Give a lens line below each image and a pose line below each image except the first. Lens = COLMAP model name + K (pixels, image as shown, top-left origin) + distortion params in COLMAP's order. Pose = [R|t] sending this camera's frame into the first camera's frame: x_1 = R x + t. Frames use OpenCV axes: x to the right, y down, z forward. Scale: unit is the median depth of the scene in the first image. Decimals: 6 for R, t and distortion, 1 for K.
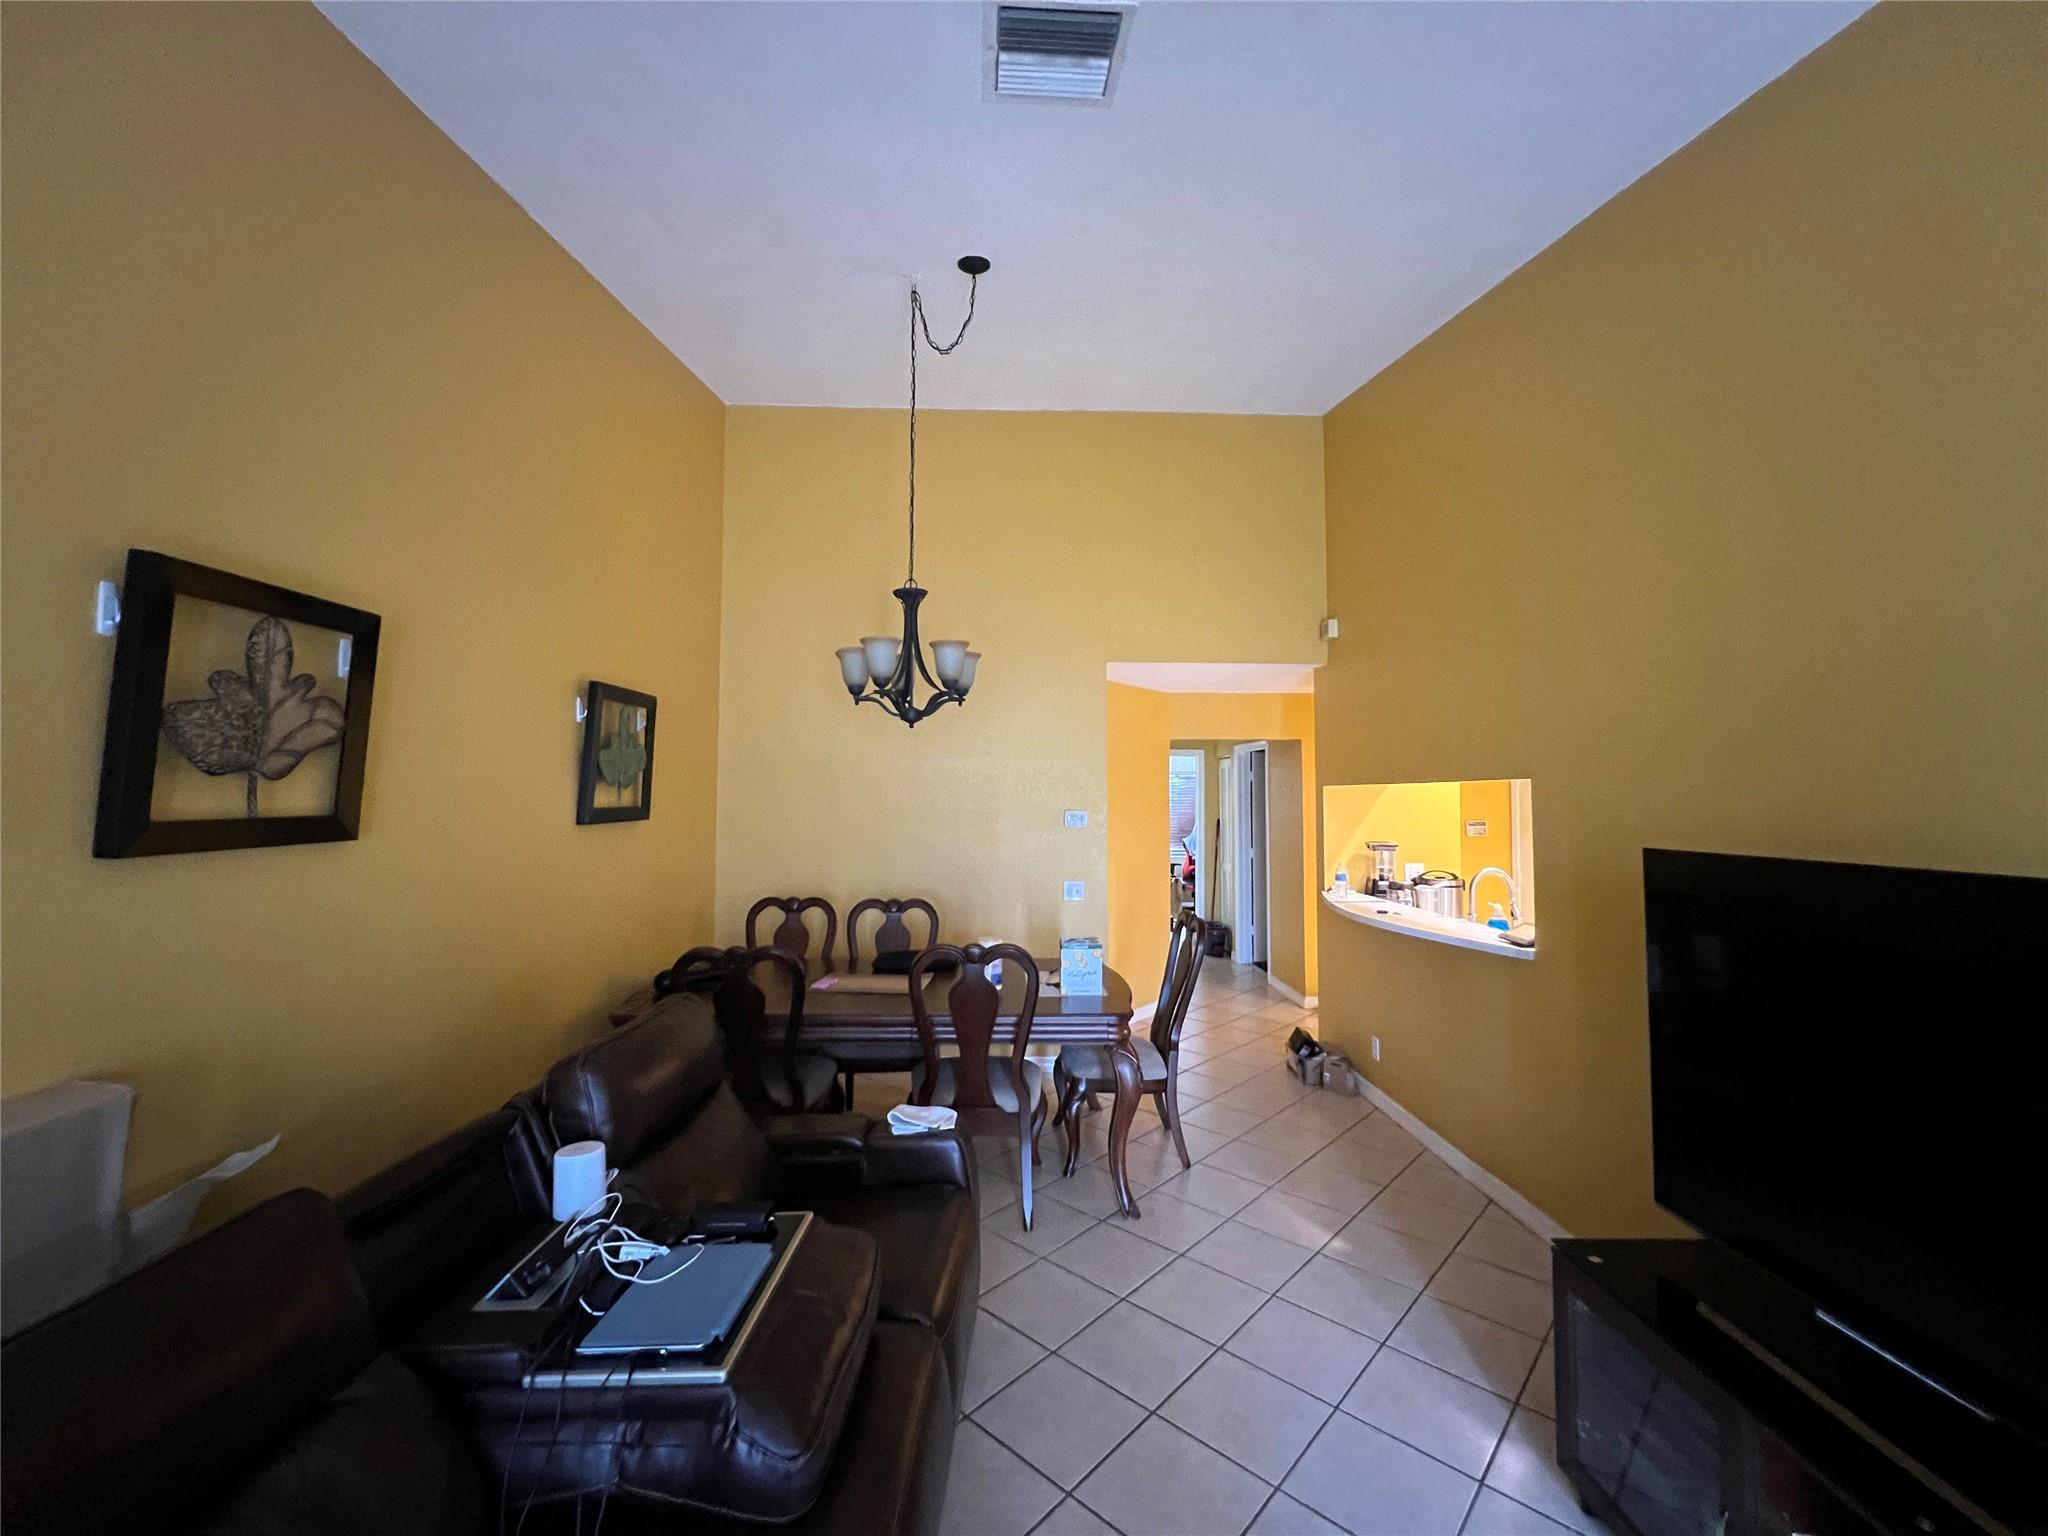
lens RADIAL K [[822.6, 0, 1025.2], [0, 822.6, 761.7], [0, 0, 1]] dist [-0.000173, -0.000067]
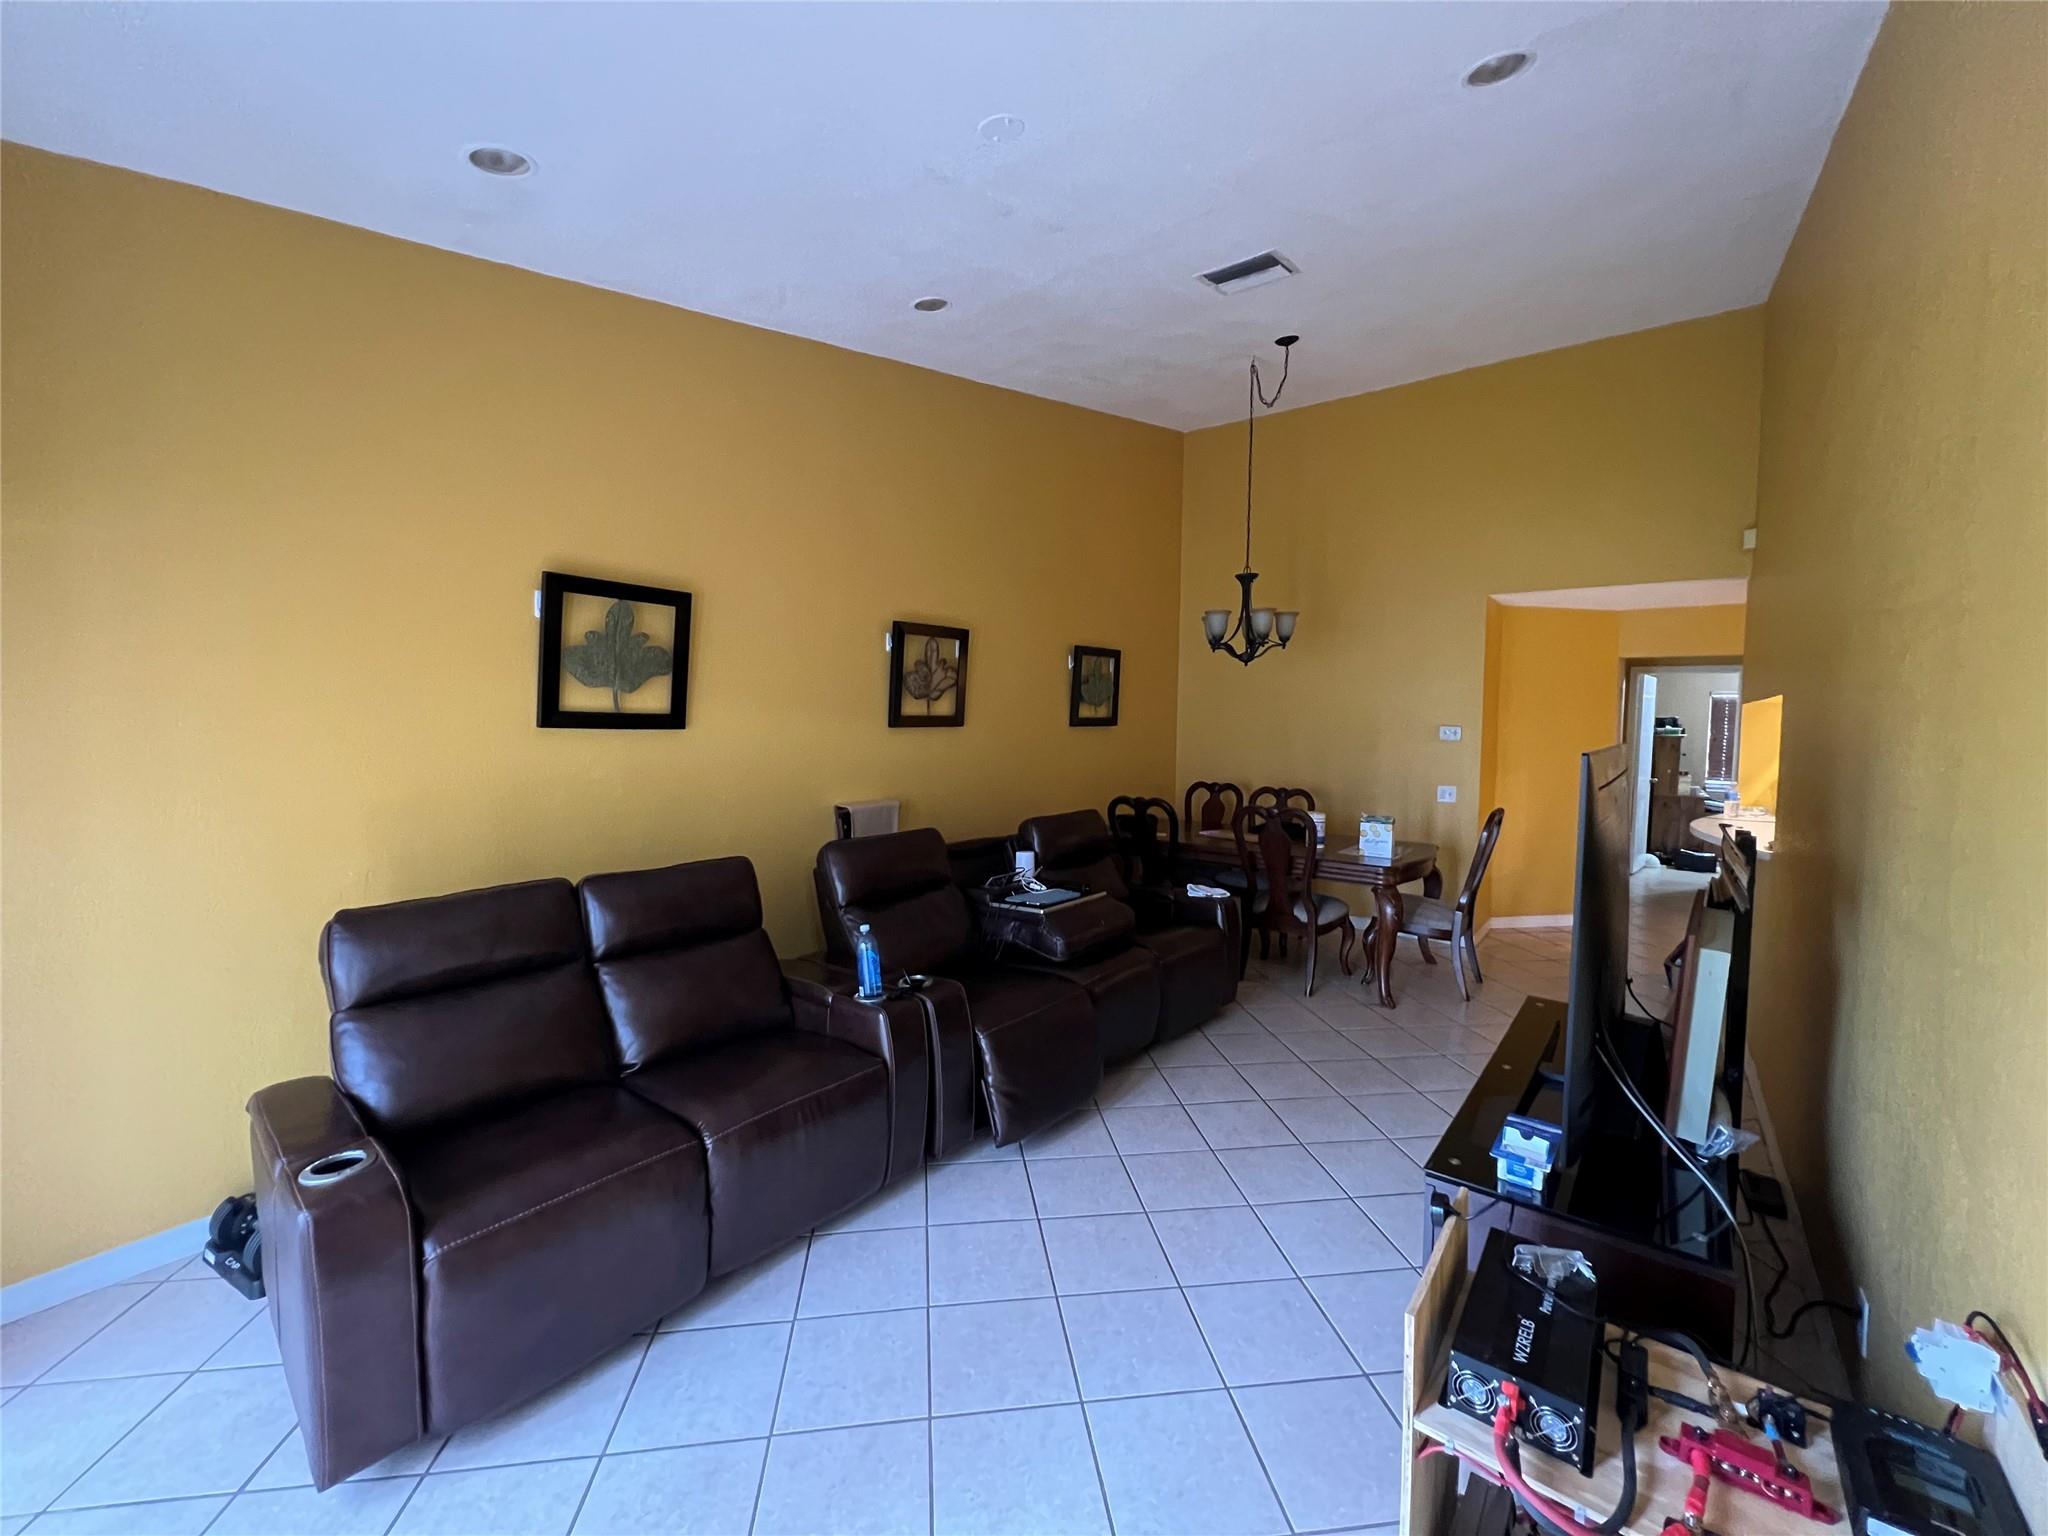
lens RADIAL K [[822.6, 0, 1025.2], [0, 822.6, 761.7], [0, 0, 1]] dist [-0.000173, -0.000067]
pose [[0.770560, 0.040844, -0.636057, 0.532622], [0.017015, 0.996271, 0.084587, -0.000491], [0.637140, -0.076002, 0.766992, -0.453205]]
